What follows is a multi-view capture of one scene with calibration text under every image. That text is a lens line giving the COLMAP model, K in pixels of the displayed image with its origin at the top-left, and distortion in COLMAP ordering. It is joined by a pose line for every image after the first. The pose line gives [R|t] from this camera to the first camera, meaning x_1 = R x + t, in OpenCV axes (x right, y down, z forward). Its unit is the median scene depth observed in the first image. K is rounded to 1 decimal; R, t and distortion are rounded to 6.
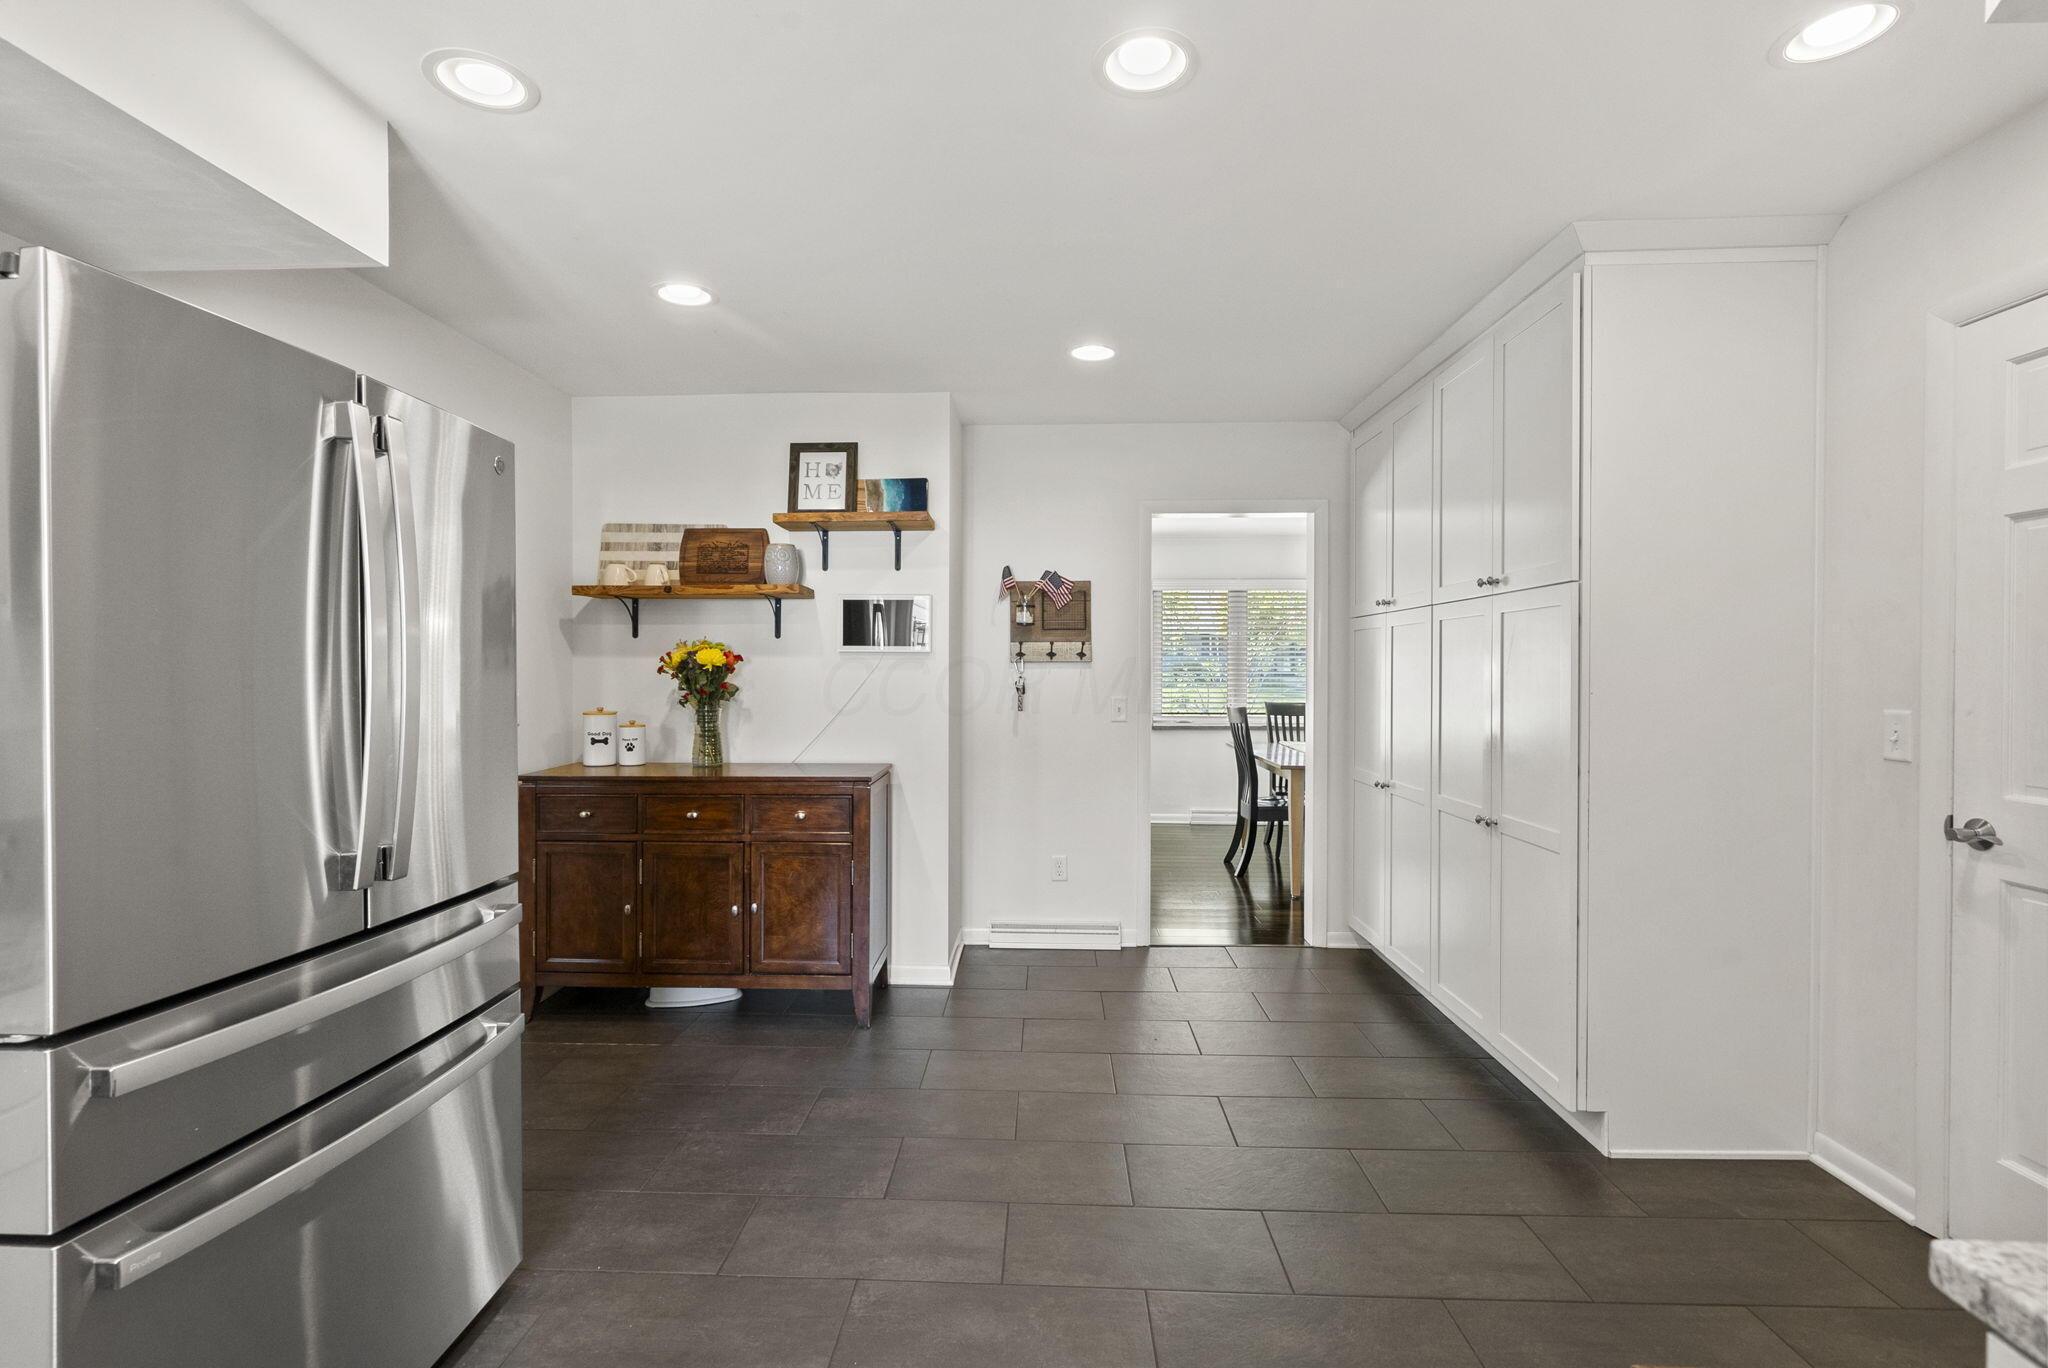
lens RADIAL K [[929.3, 0, 1020.8], [0, 929.3, 690.1], [0, 0, 1]] dist [0.000804, 0.000634]
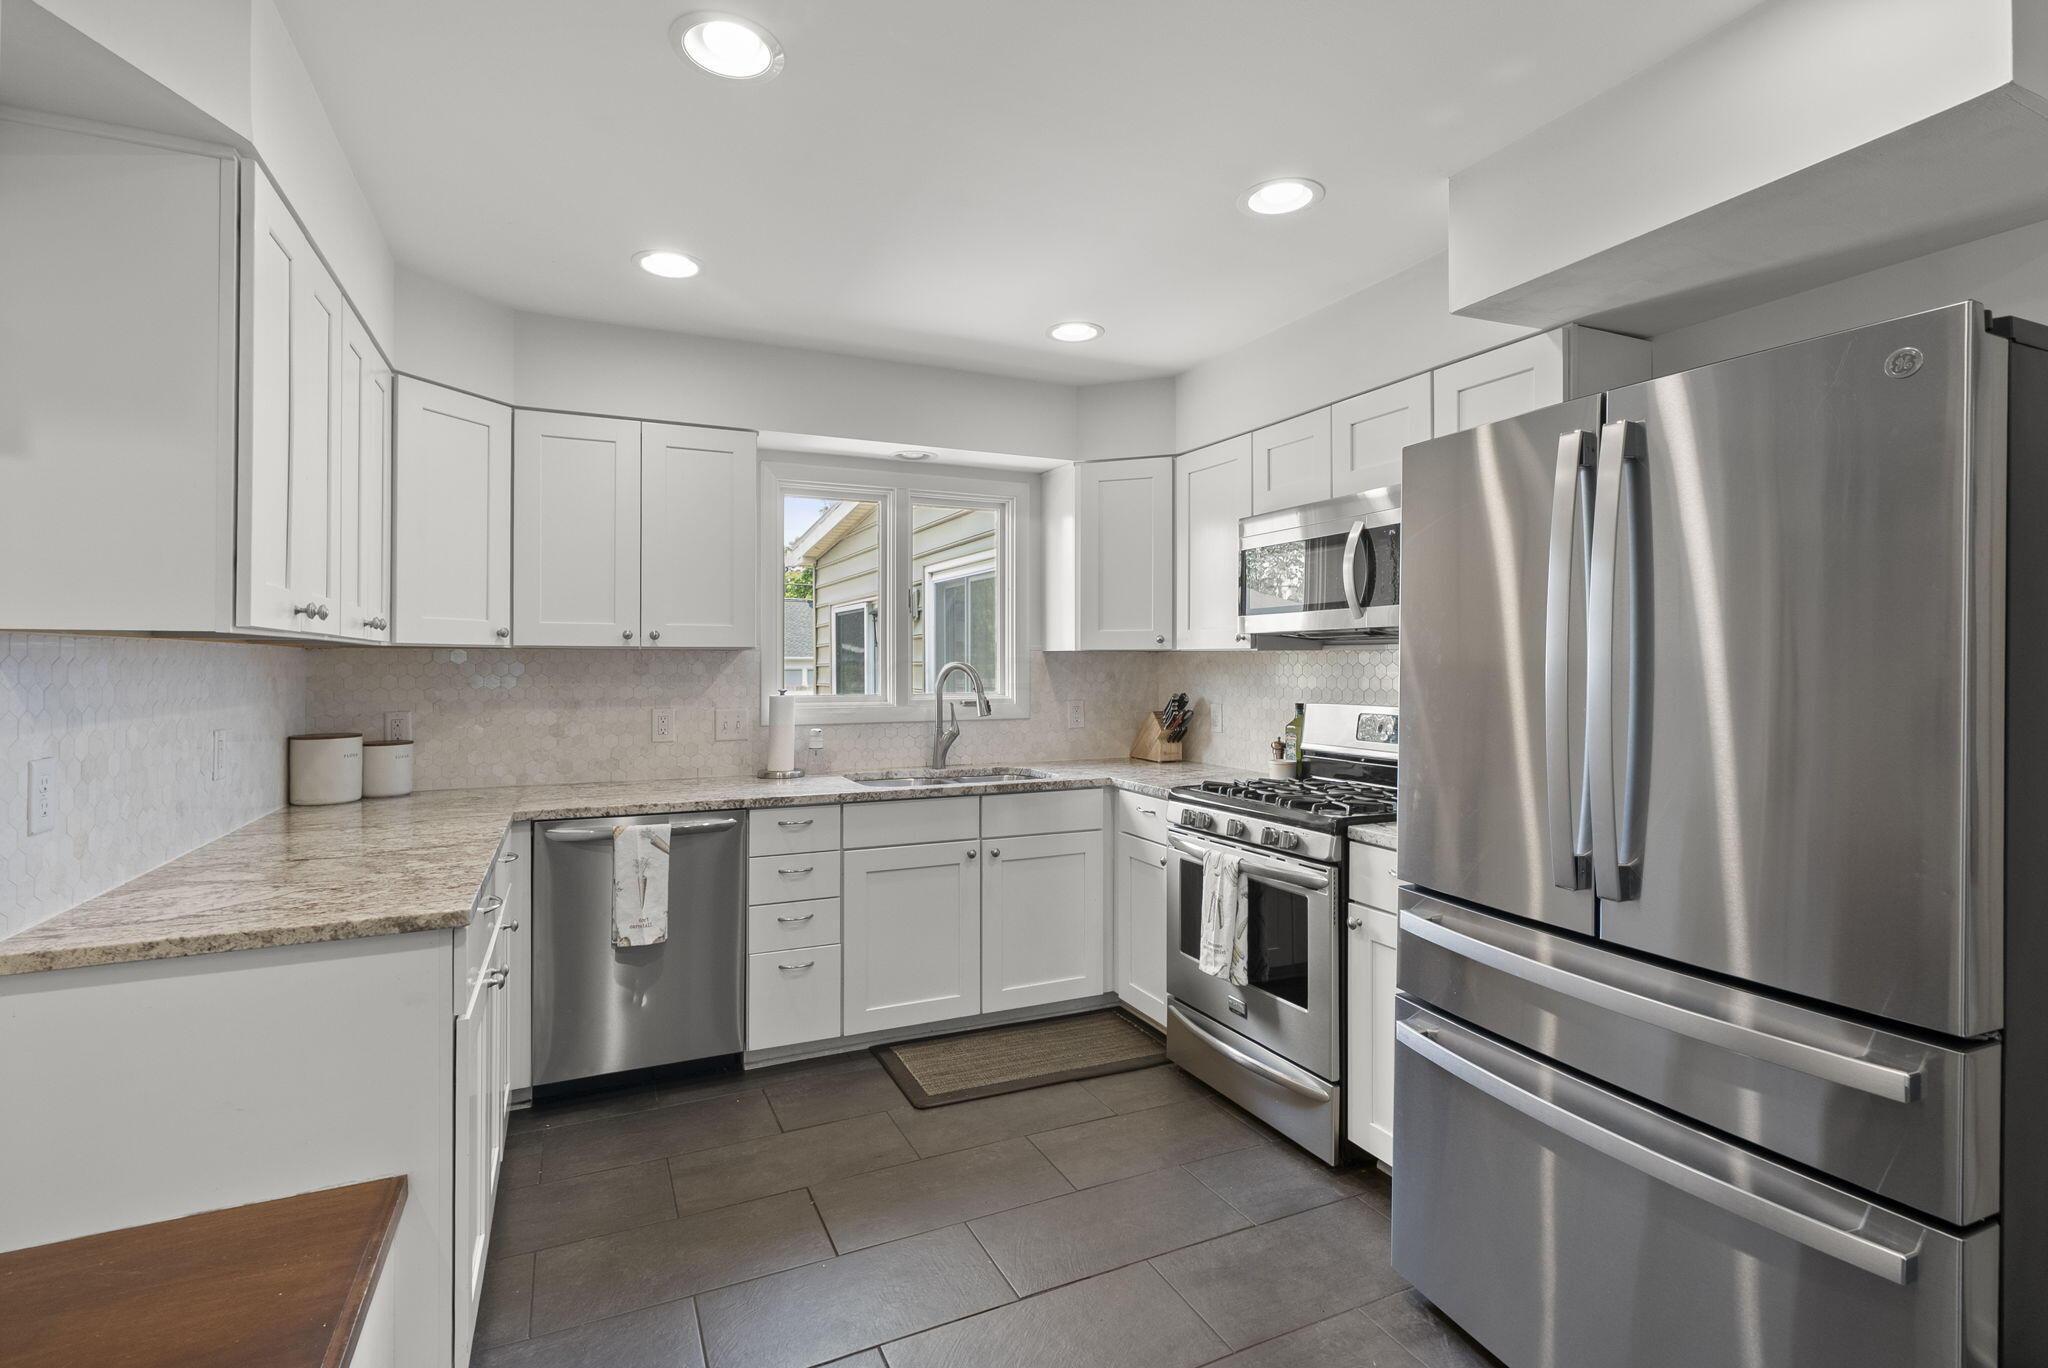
lens RADIAL K [[941.4, 0, 1003.4], [0, 941.4, 659.7], [0, 0, 1]] dist [-0.000264, -0.000067]
pose [[-0.894250, -0.003577, -0.447553, 0.143232], [-0.011140, 0.999836, 0.014269, -0.023681], [0.447429, 0.017746, -0.894144, 0.660564]]
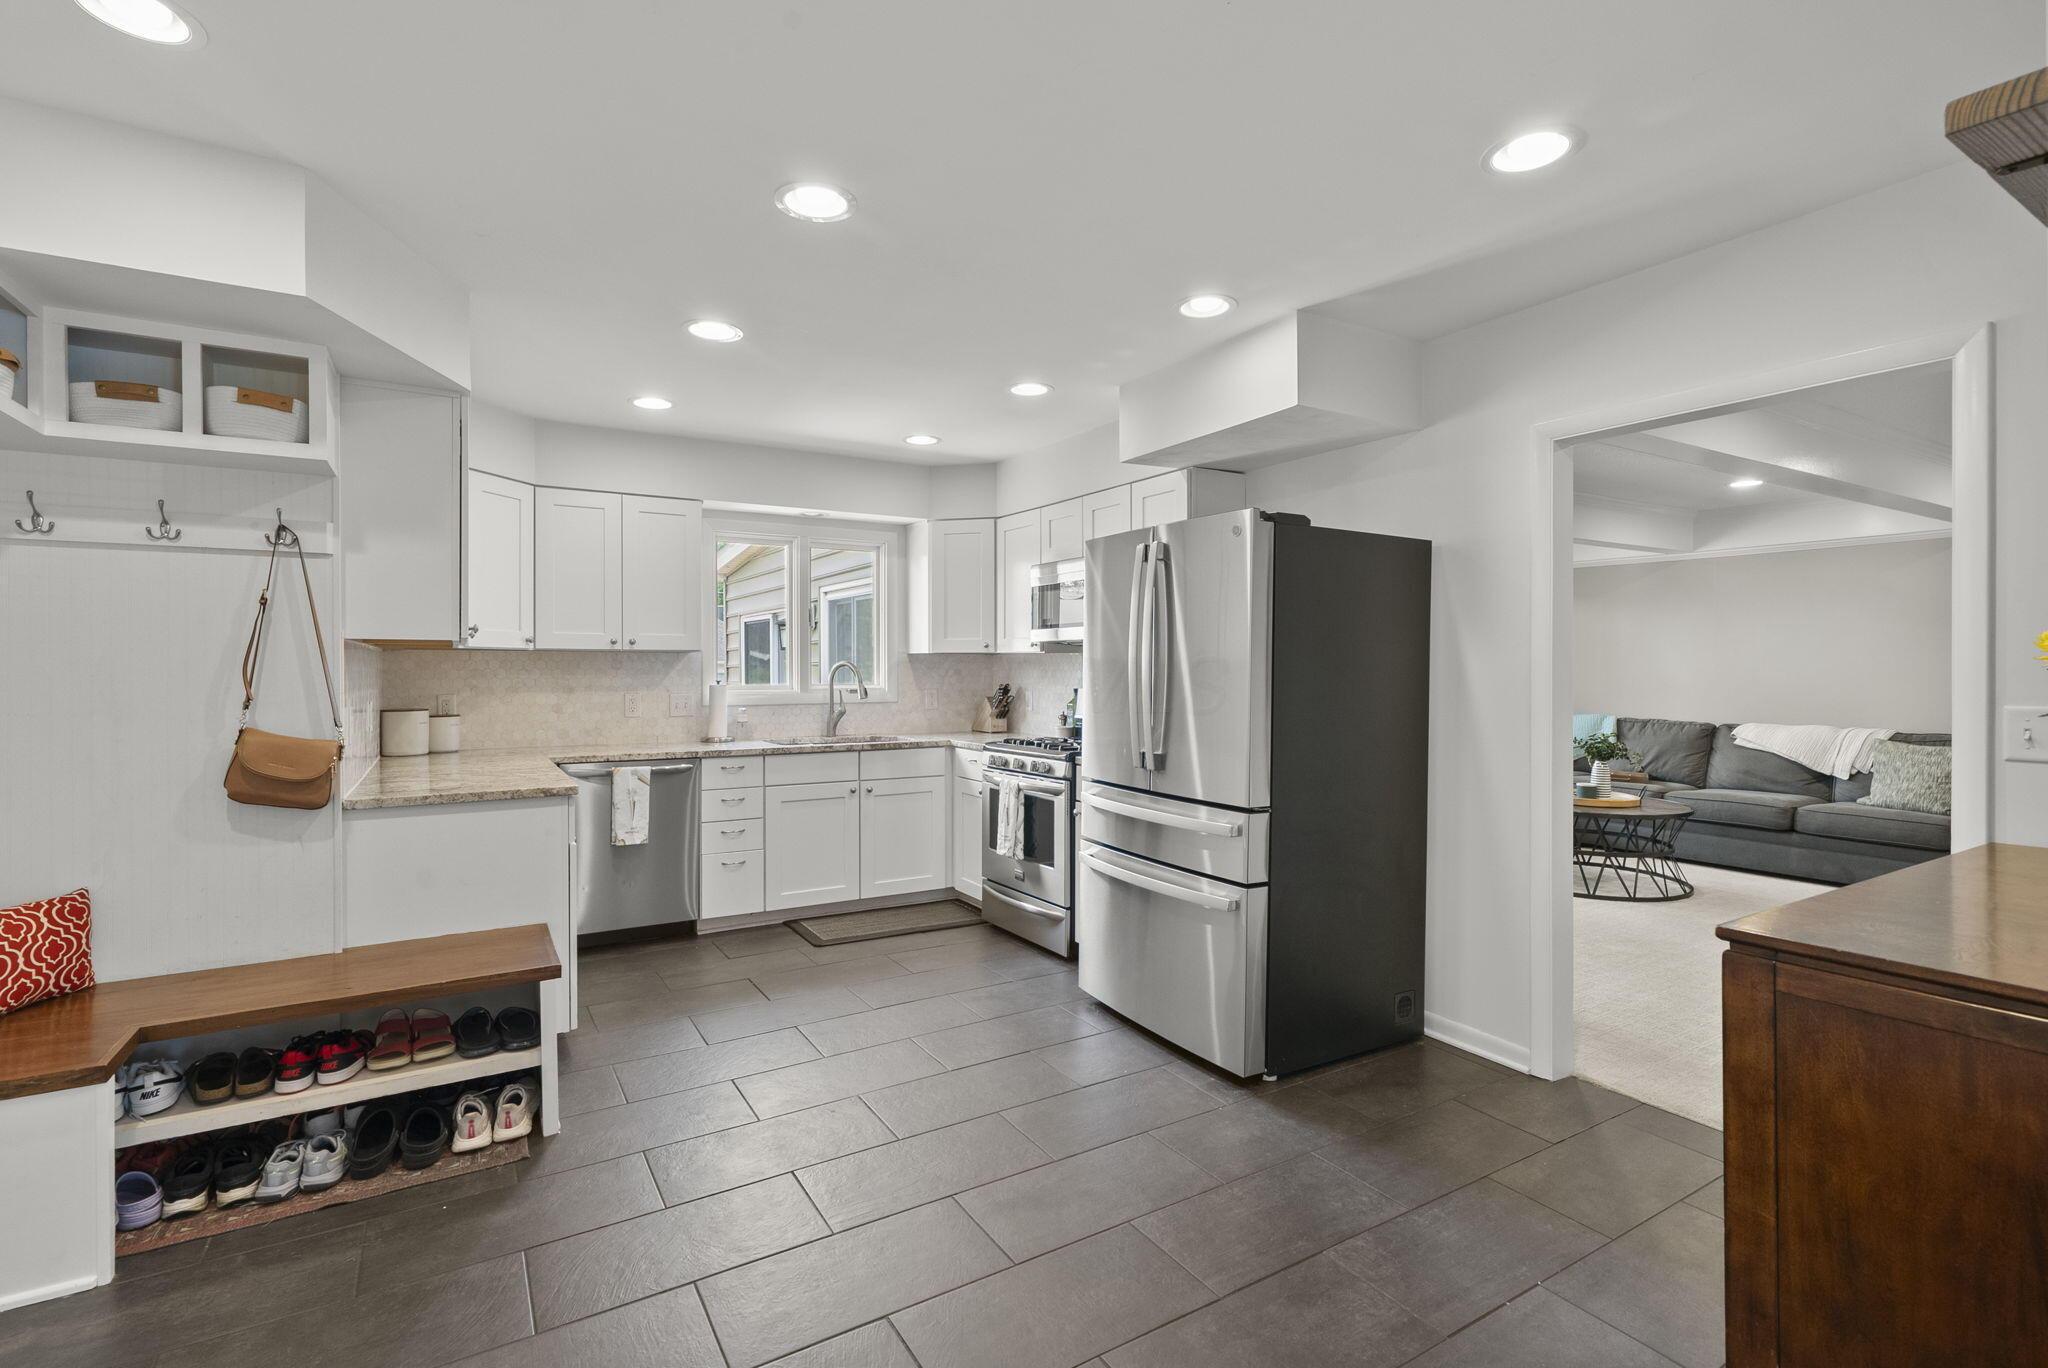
lens RADIAL K [[937.4, 0, 1005.8], [0, 937.4, 674.5], [0, 0, 1]] dist [0.001824, 0.000032]
pose [[-0.839024, 0.001788, -0.544092, 0.305433], [-0.012930, 0.999647, 0.023224, -0.021989], [0.543941, 0.026521, -0.838704, 1.067644]]
